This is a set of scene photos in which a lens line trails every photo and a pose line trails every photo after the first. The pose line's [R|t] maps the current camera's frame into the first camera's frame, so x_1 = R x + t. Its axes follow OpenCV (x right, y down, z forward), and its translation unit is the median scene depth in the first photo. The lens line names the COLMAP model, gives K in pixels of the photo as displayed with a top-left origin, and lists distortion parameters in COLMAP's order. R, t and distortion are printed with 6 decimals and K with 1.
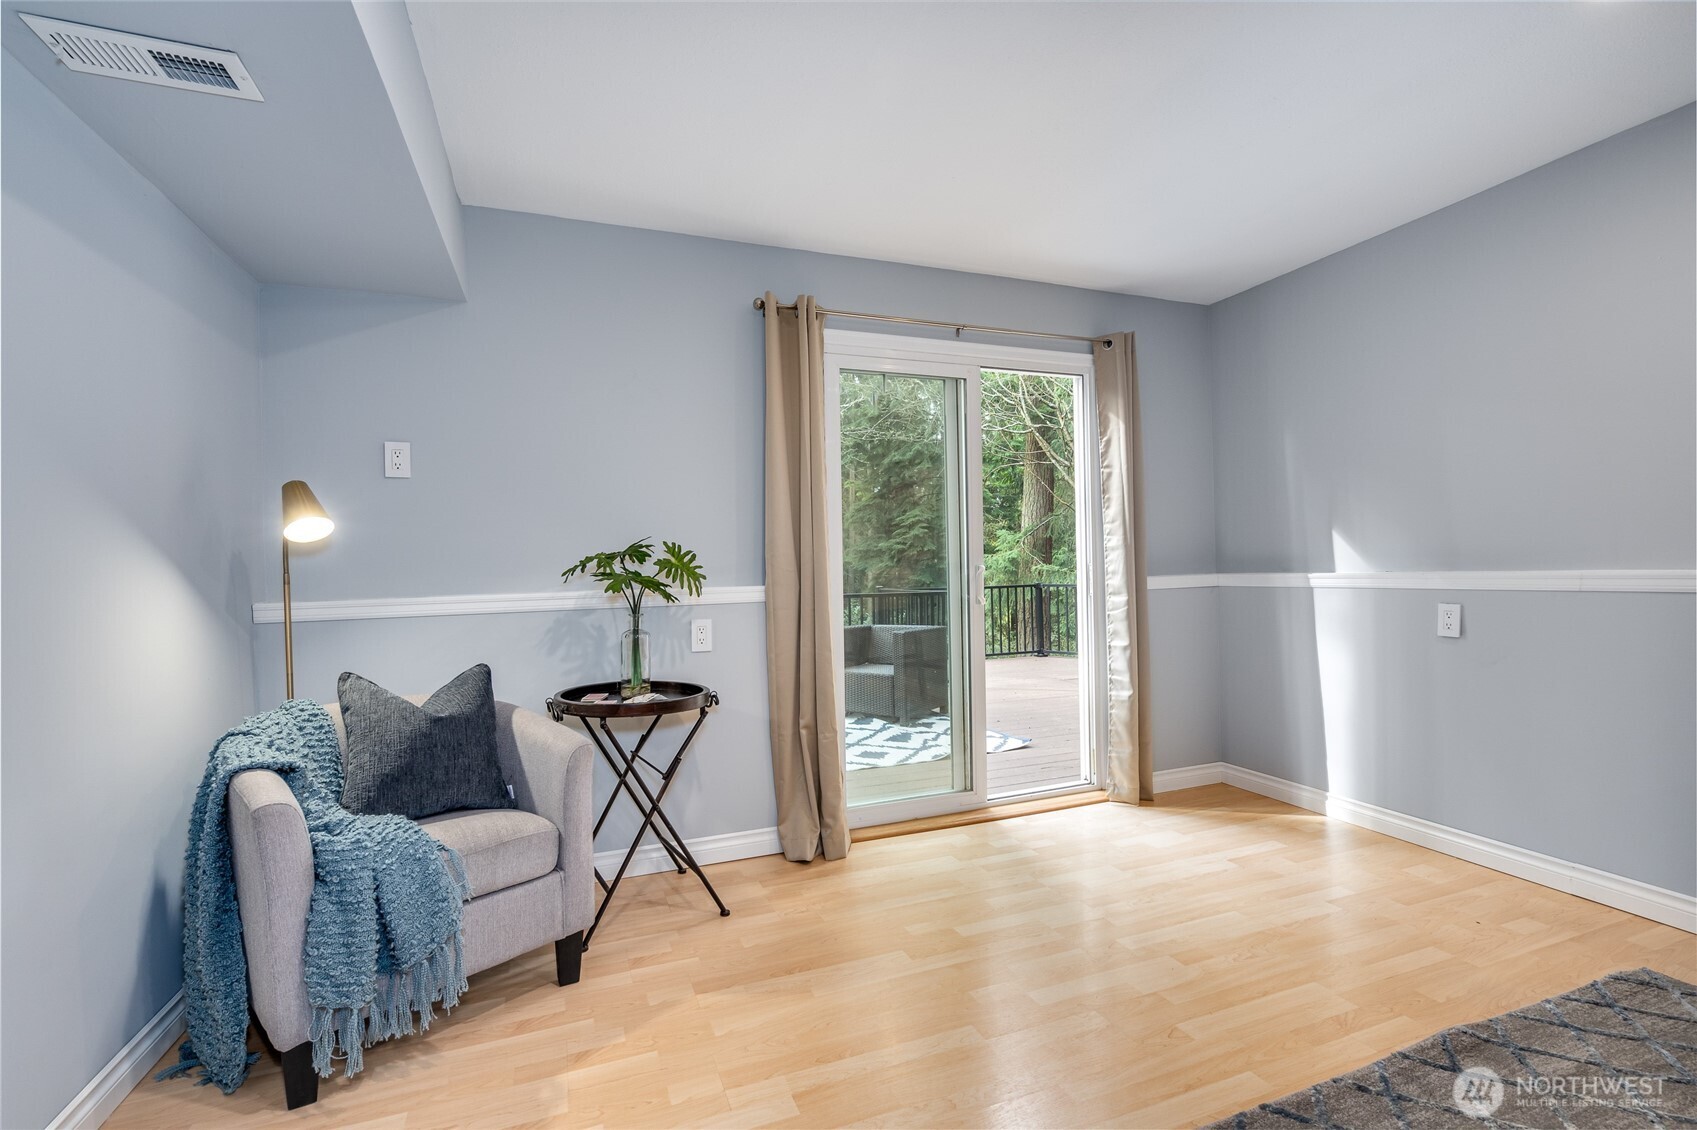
lens RADIAL K [[764.5, 0, 853.0], [0, 764.5, 570.9], [0, 0, 1]] dist [-0.001143, 0.000439]
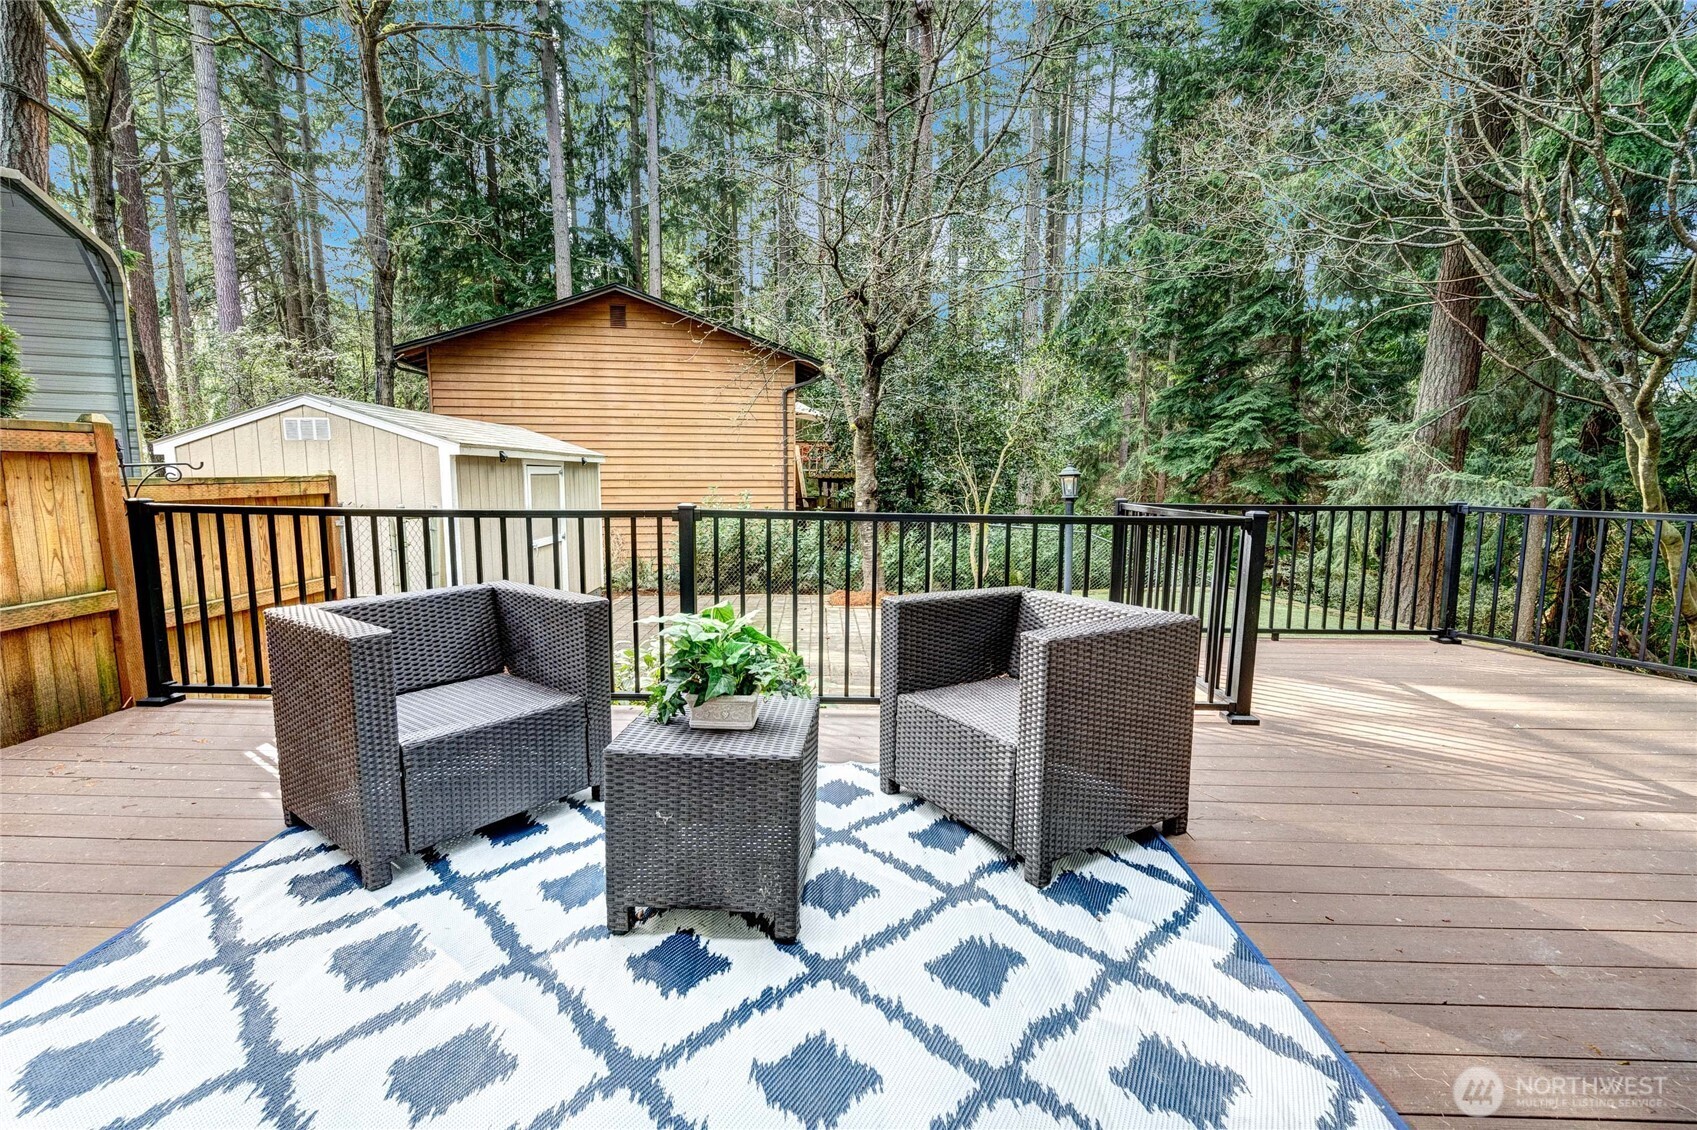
lens RADIAL K [[767.8, 0, 859.5], [0, 767.8, 567.5], [0, 0, 1]] dist [-0.001795, 0.001335]
pose [[0.924059, 0.075129, -0.374794, 0.061315], [-0.027719, 0.991084, 0.130323, 0.001616], [0.381243, -0.110038, 0.917903, 0.334682]]
